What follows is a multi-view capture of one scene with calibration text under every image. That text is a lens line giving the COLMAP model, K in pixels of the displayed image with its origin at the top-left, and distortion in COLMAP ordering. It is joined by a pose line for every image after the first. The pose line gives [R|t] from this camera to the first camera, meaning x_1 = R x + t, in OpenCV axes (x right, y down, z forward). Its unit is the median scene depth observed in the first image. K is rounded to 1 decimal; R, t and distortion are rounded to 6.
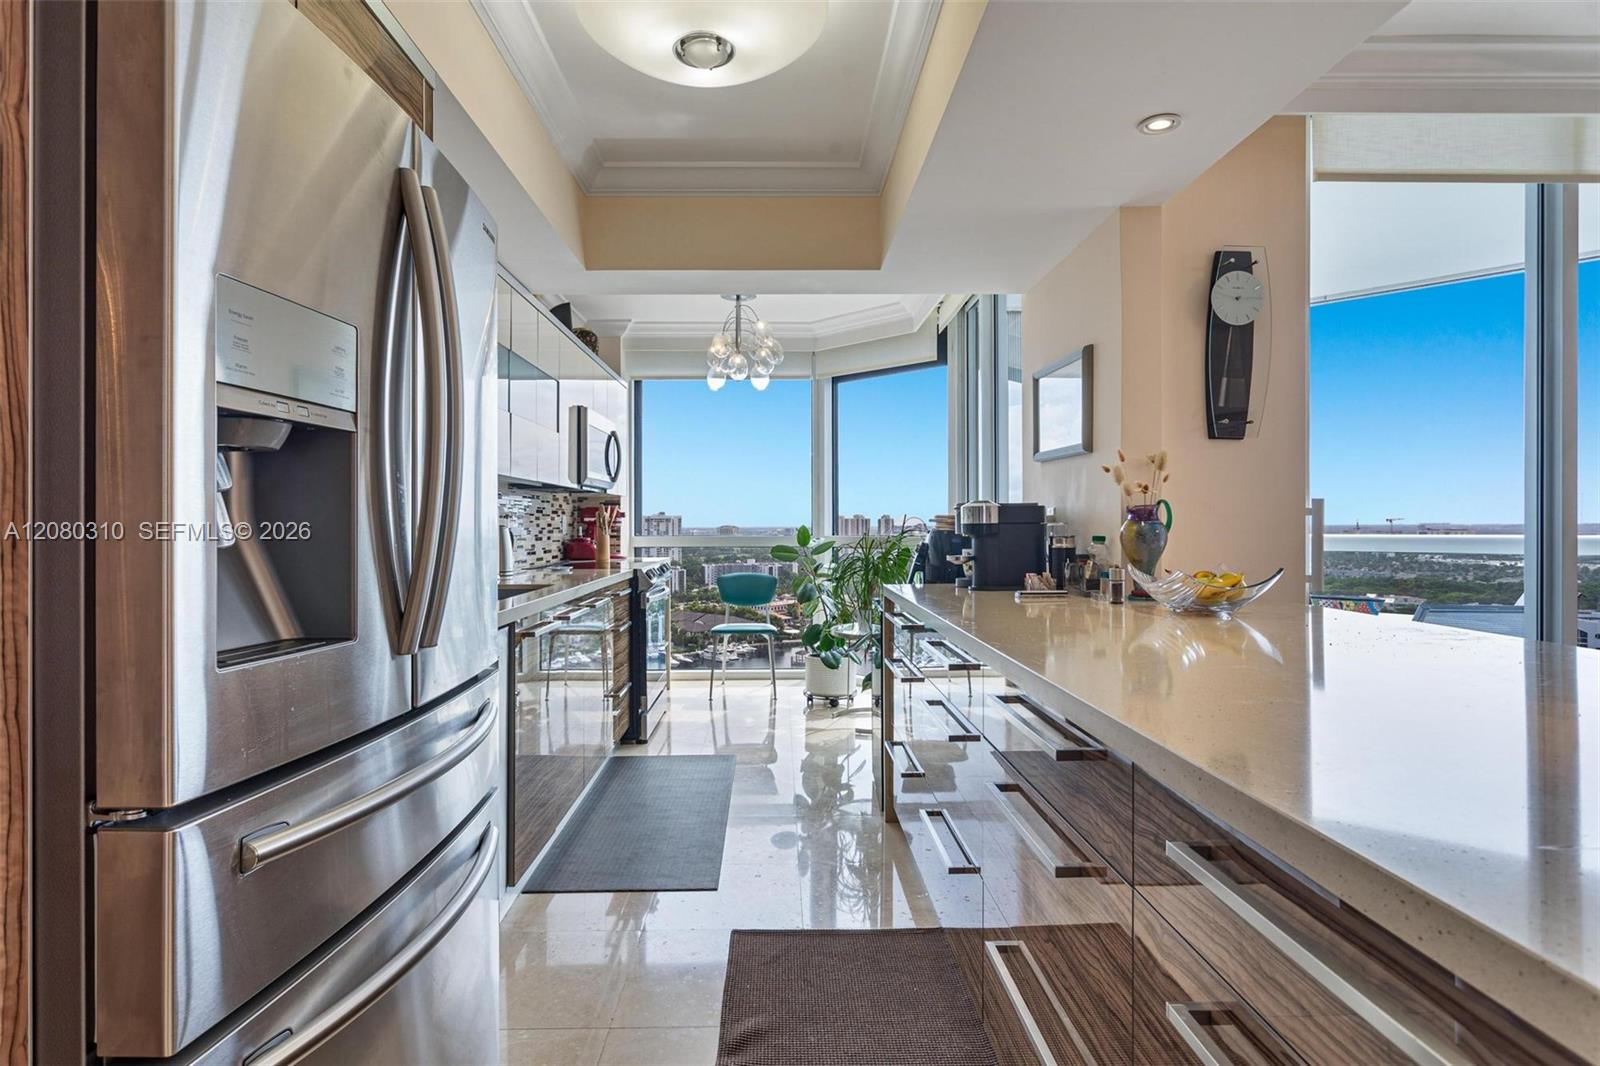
lens RADIAL K [[855.3, 0, 764.9], [0, 855.3, 534.8], [0, 0, 1]] dist [-0.007655, 0.003946]
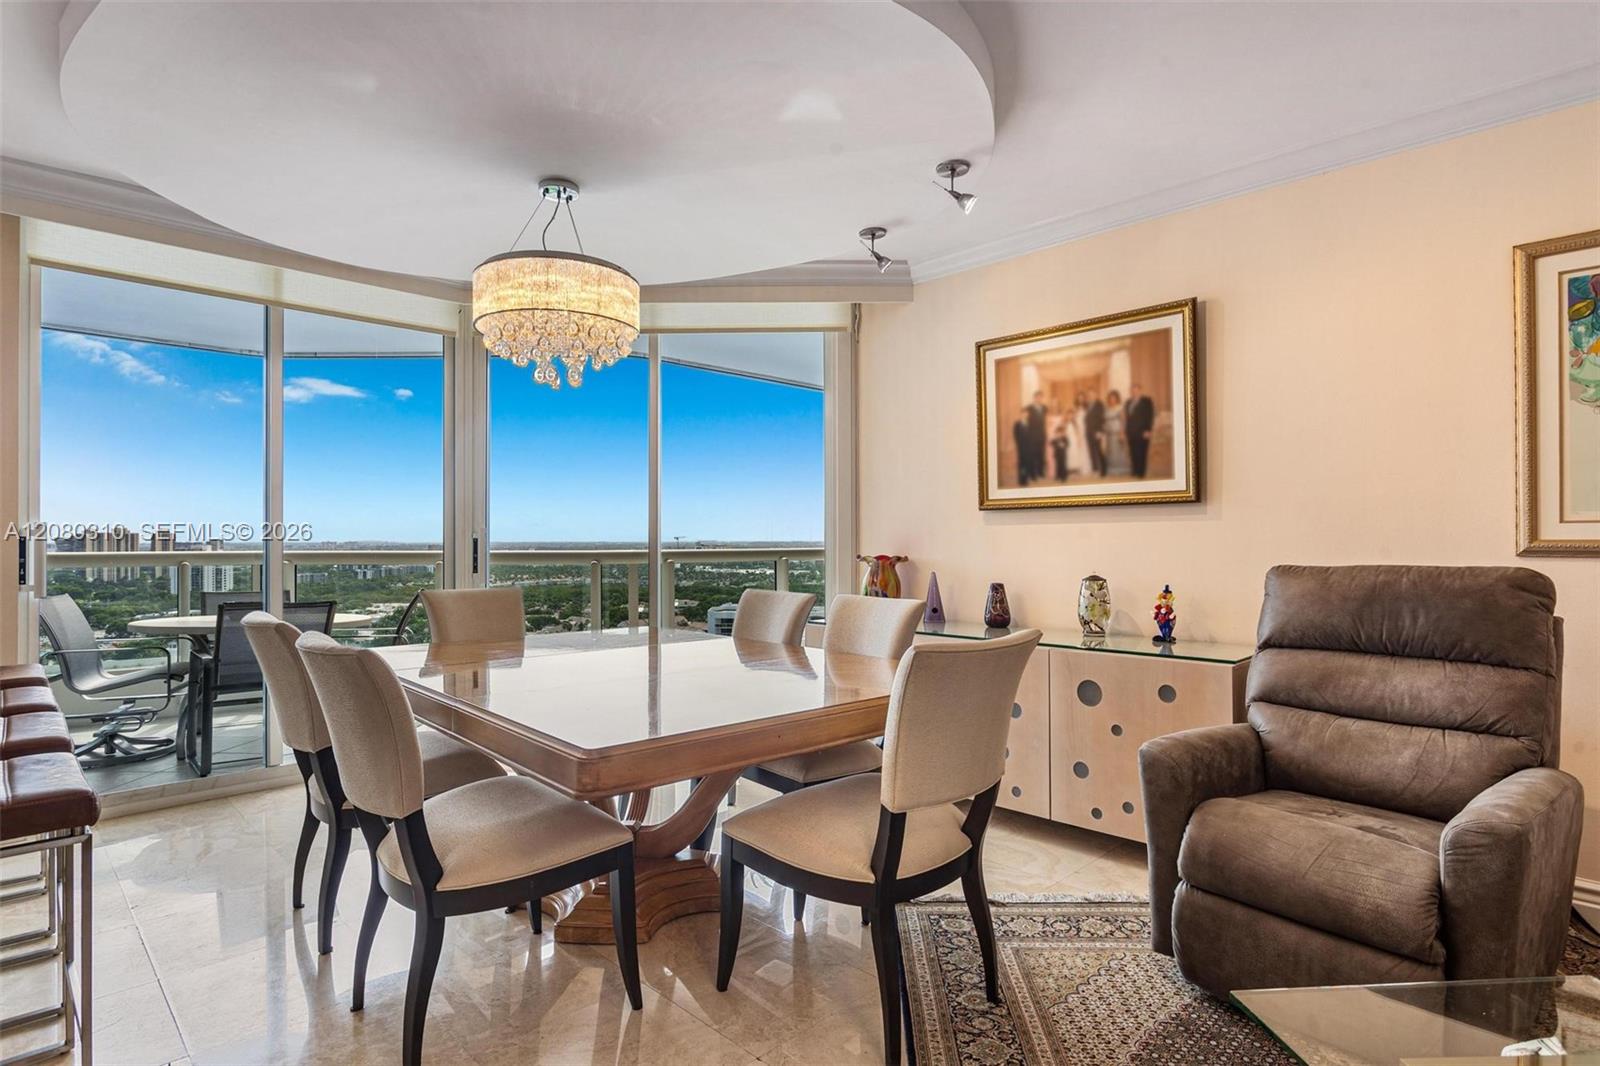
lens RADIAL K [[855.3, 0, 813.8], [0, 855.3, 536.4], [0, 0, 1]] dist [-0.007655, 0.003946]
pose [[0.708645, 0.006020, 0.705539, 0.292782], [0.006412, 0.999867, -0.014972, 0.002011], [-0.705536, 0.015134, 0.708513, -0.340224]]
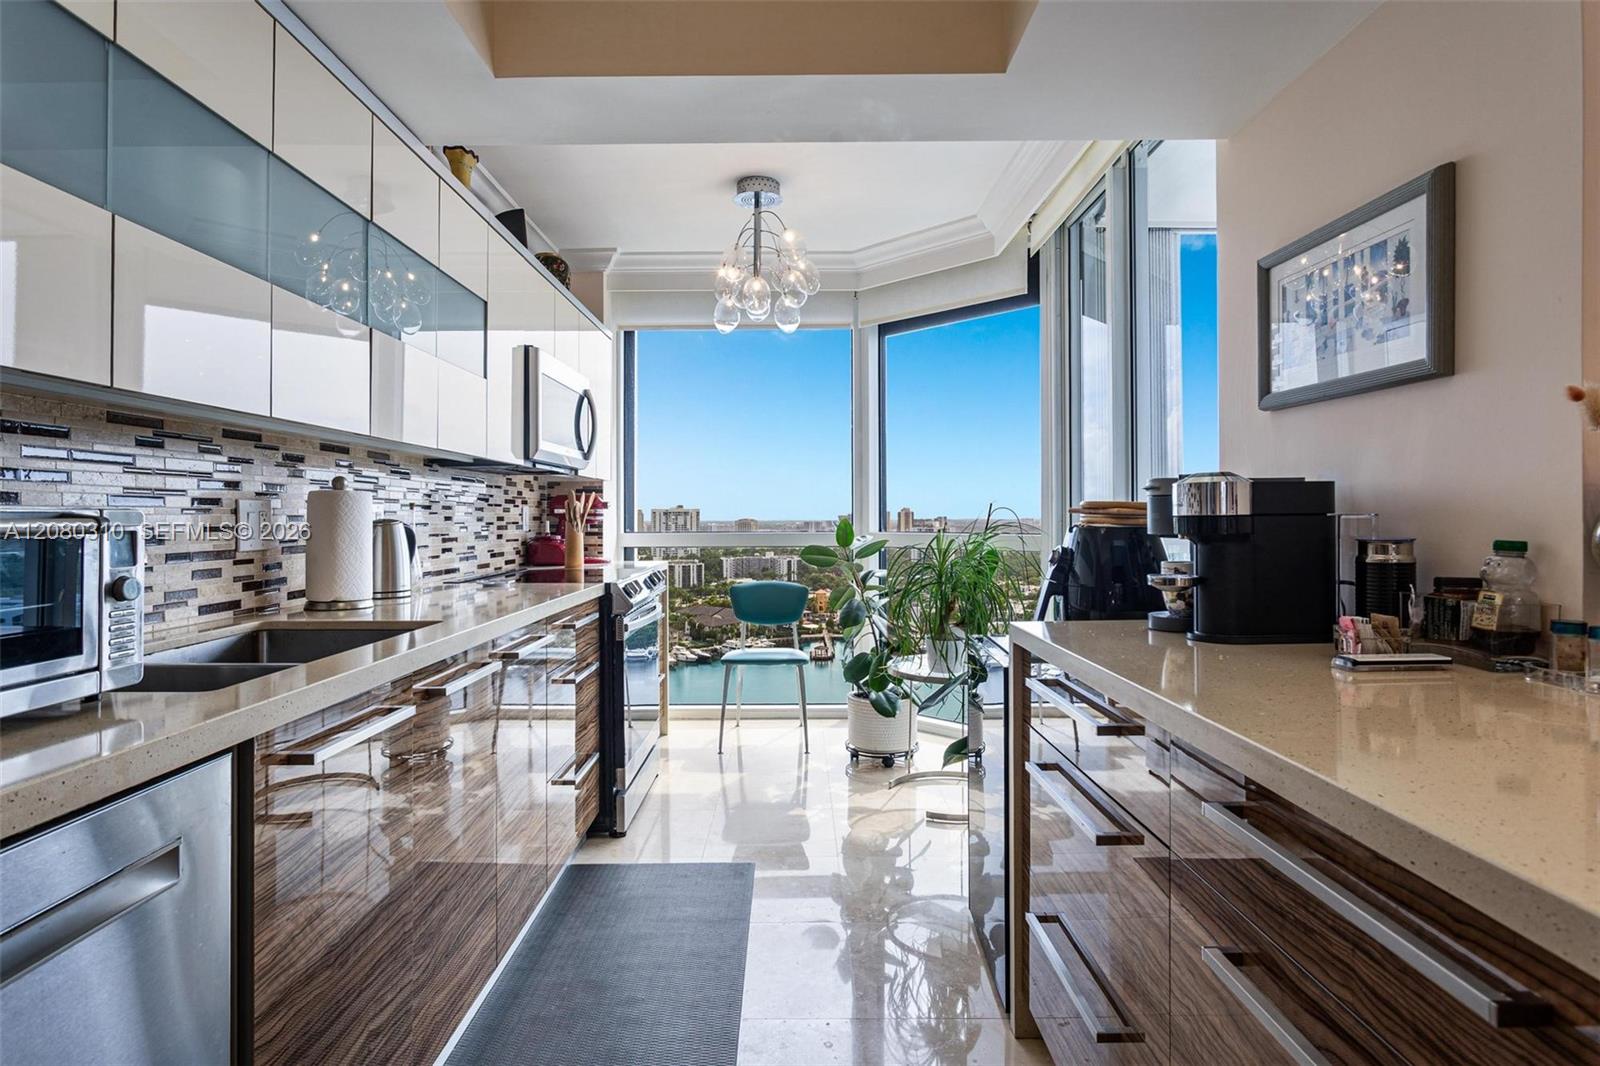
lens RADIAL K [[855.3, 0, 766.8], [0, 855.3, 533.5], [0, 0, 1]] dist [-0.007655, 0.003946]
pose [[0.999812, -0.000409, -0.019365, -0.009007], [0.000530, 0.999980, 0.006240, -0.003049], [0.019362, -0.006249, 0.999793, 0.261370]]
